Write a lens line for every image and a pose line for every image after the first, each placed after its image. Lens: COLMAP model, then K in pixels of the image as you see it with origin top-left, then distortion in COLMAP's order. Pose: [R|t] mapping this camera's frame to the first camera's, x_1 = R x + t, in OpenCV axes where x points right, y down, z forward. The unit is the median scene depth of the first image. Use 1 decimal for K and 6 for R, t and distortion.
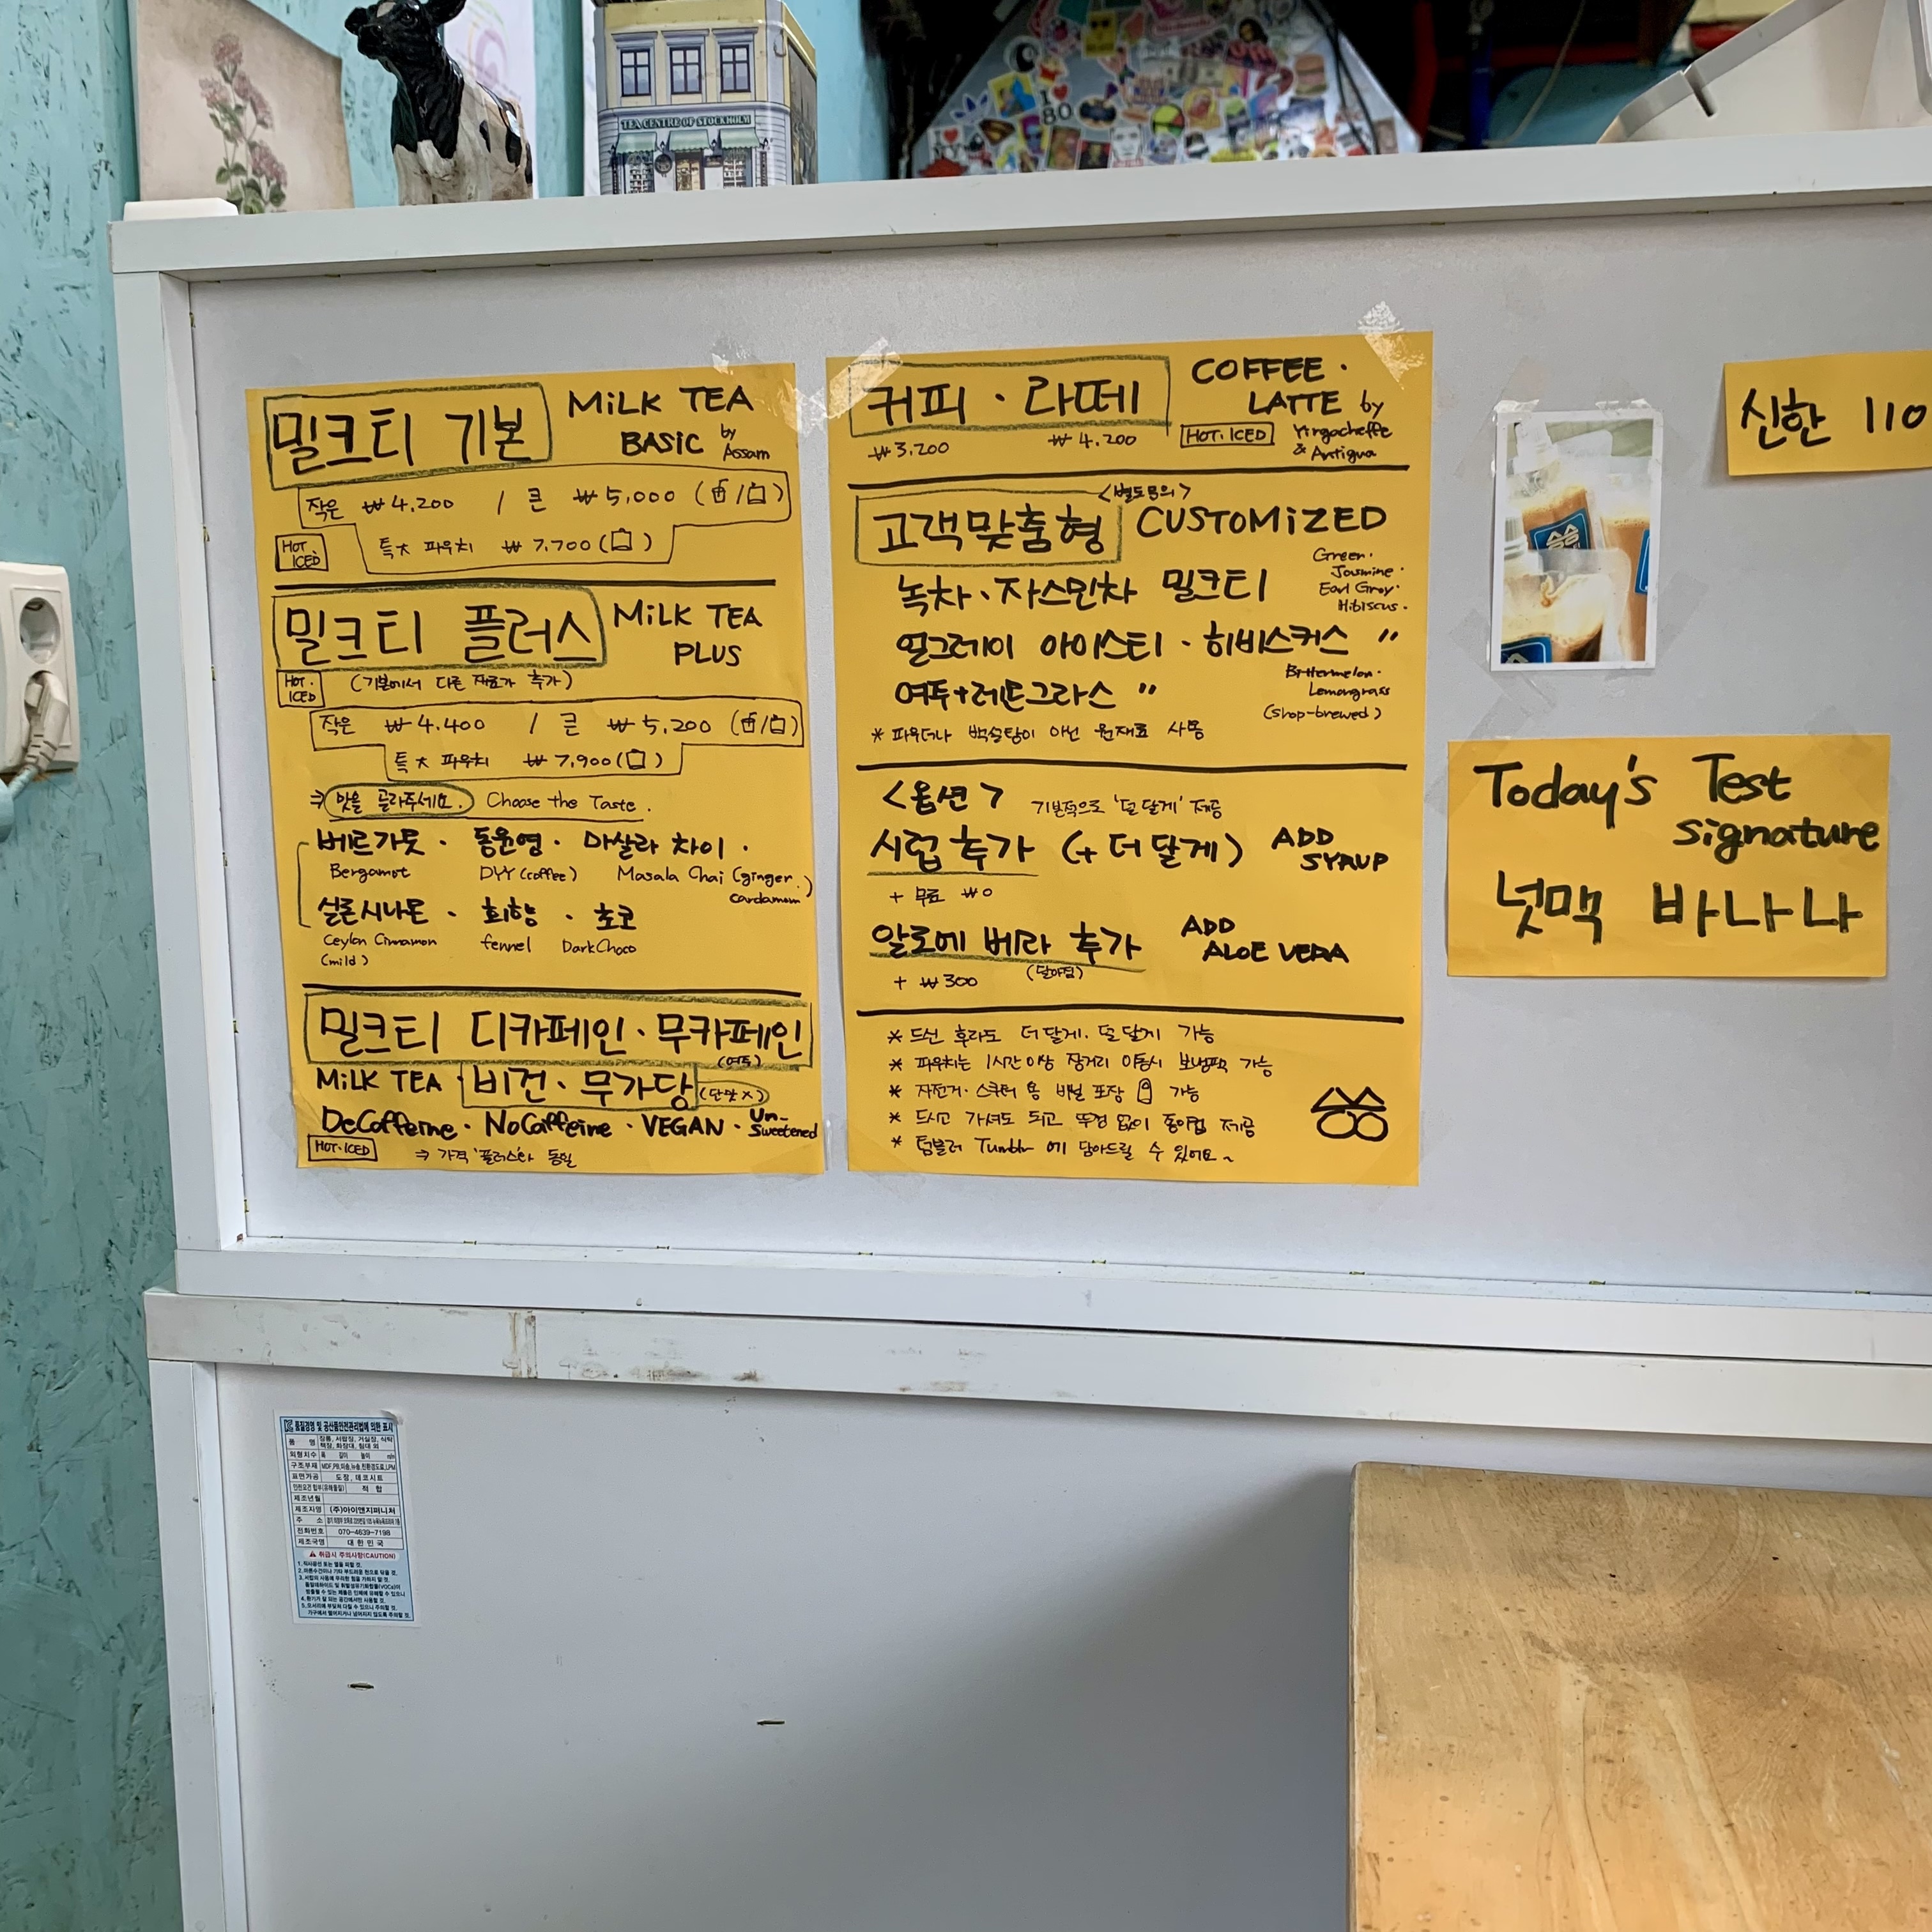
lens RADIAL K [[1976.3, 0, 965.8], [0, 1976.3, 965.9], [0, 0, 1]] dist [-0.031370, 0.000000]
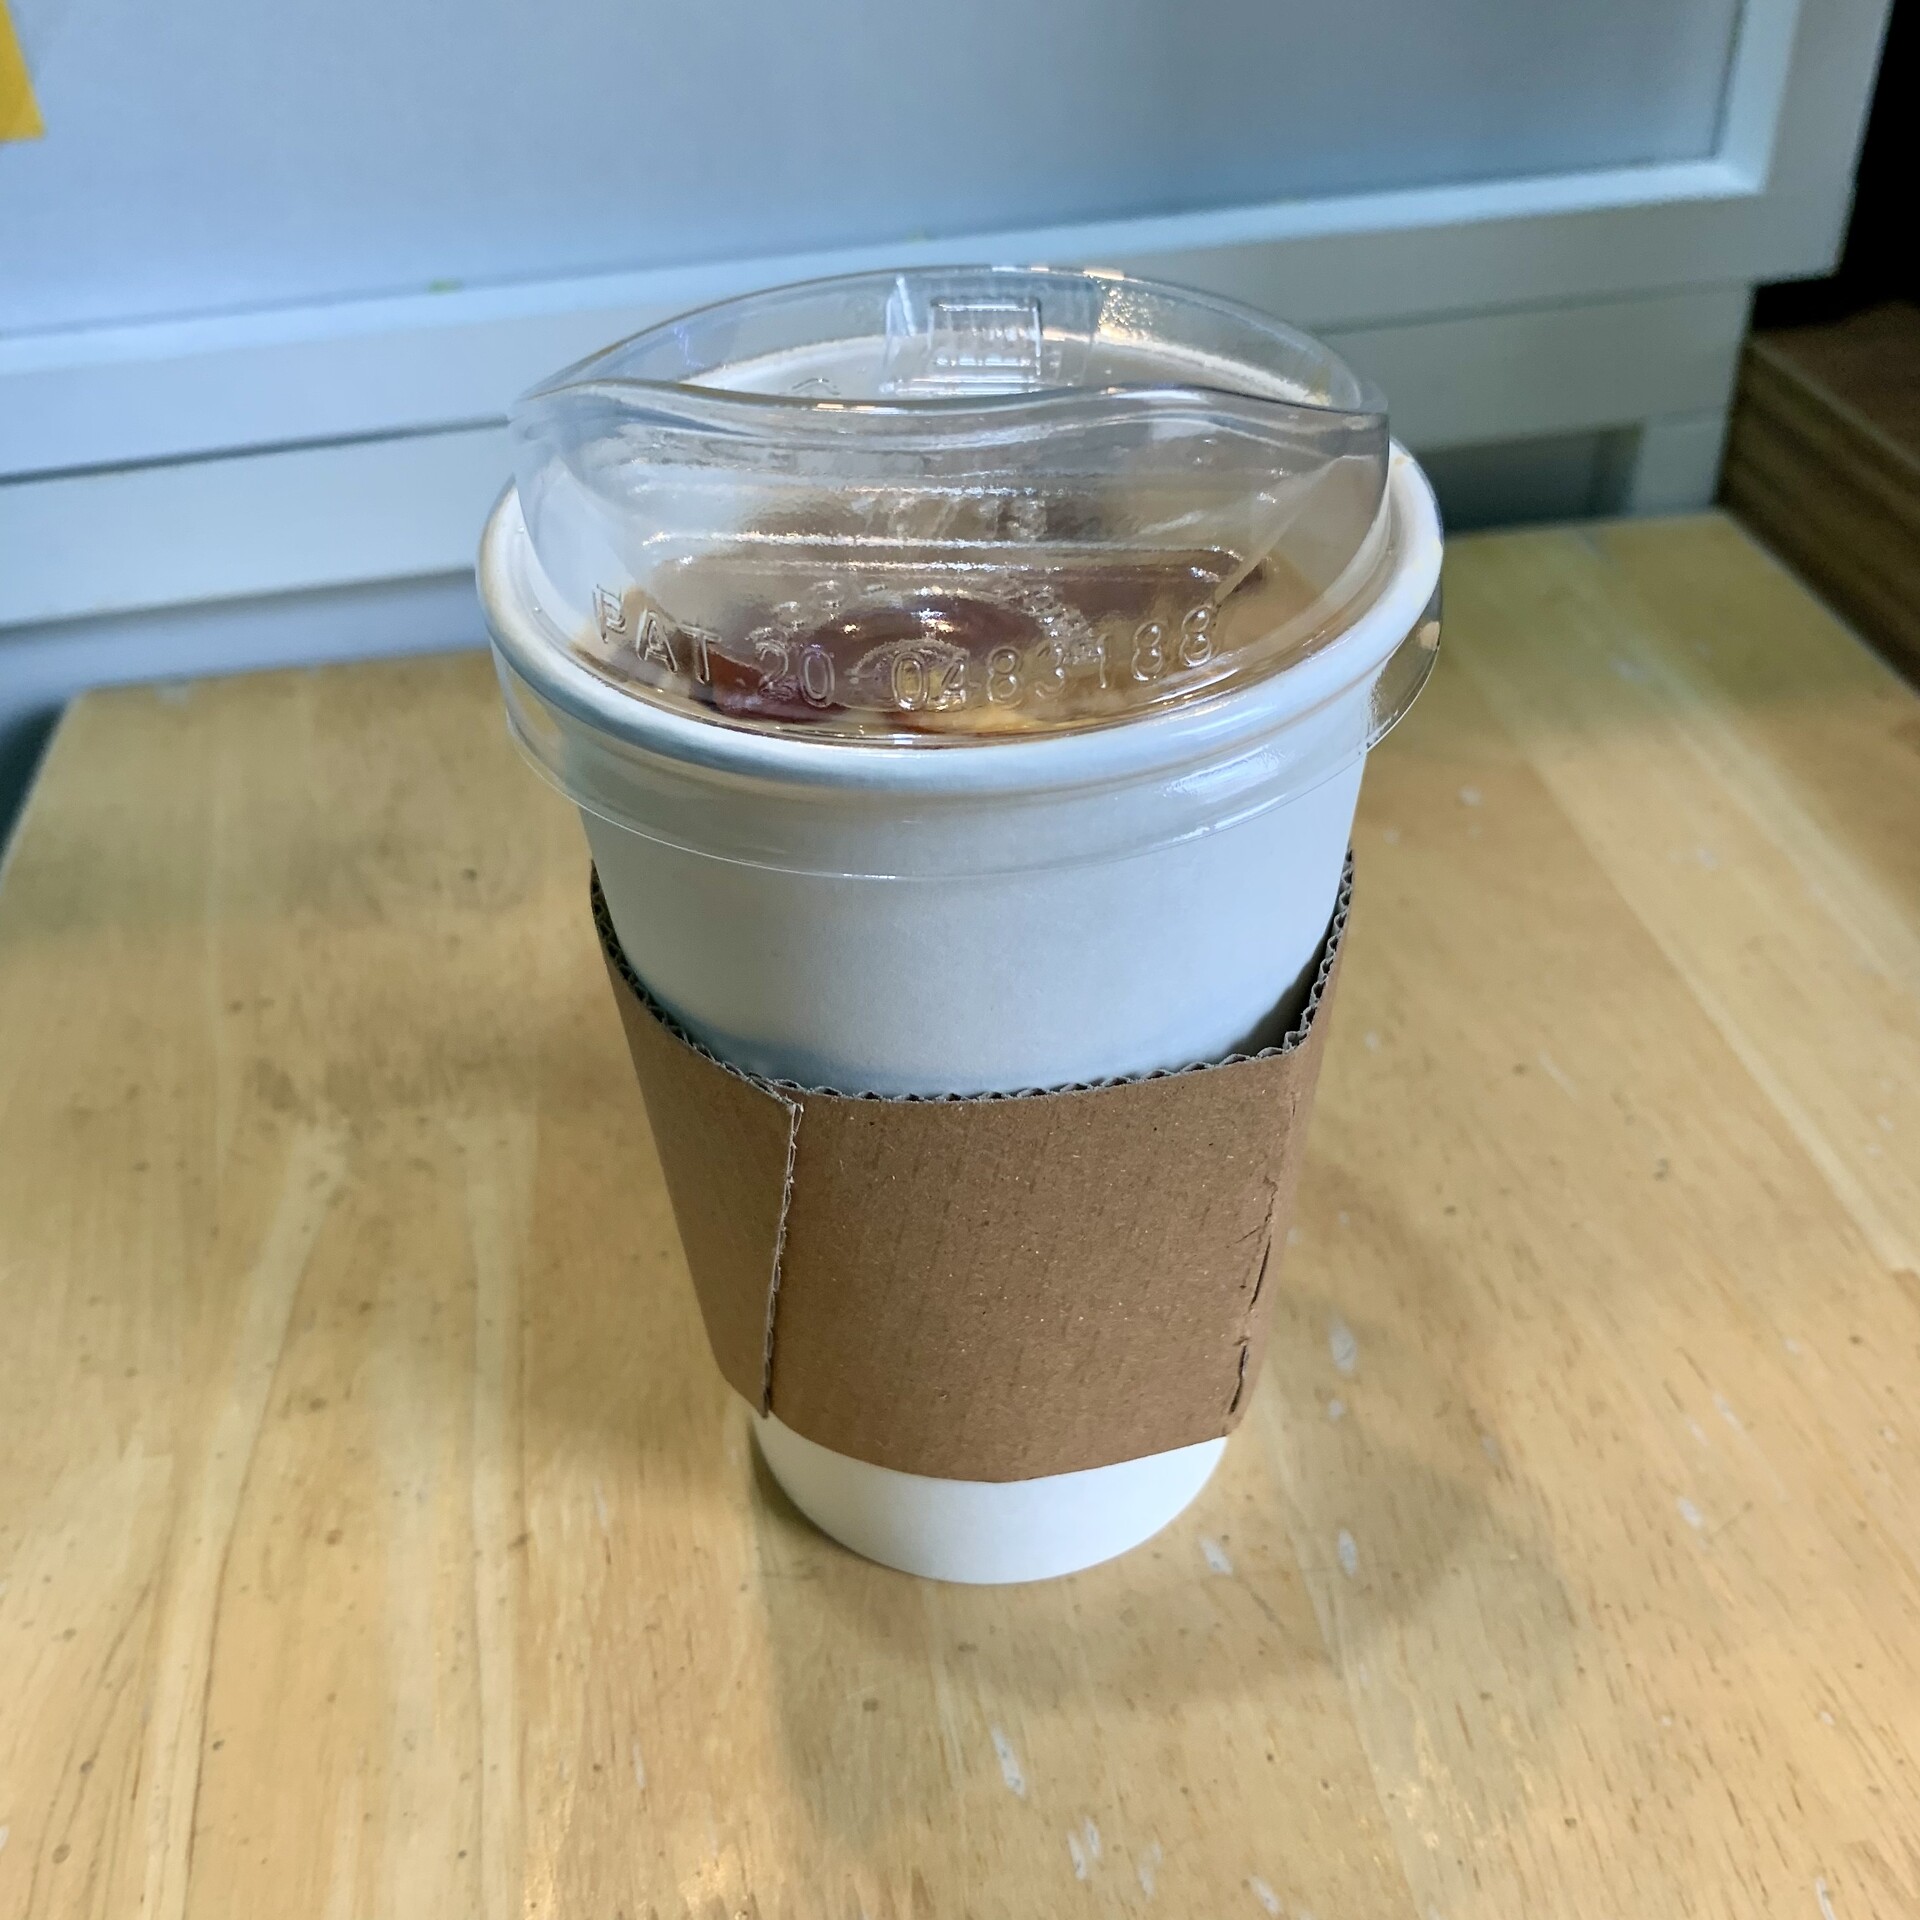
lens RADIAL K [[1964.0, 0, 960.9], [0, 1964.0, 960.4], [0, 0, 1]] dist [-0.031370, 0.000000]
pose [[0.942590, -0.218046, 0.252944, 0.352724], [0.060724, 0.856705, 0.512220, 0.069427], [-0.328386, -0.467454, 0.820762, 0.559989]]
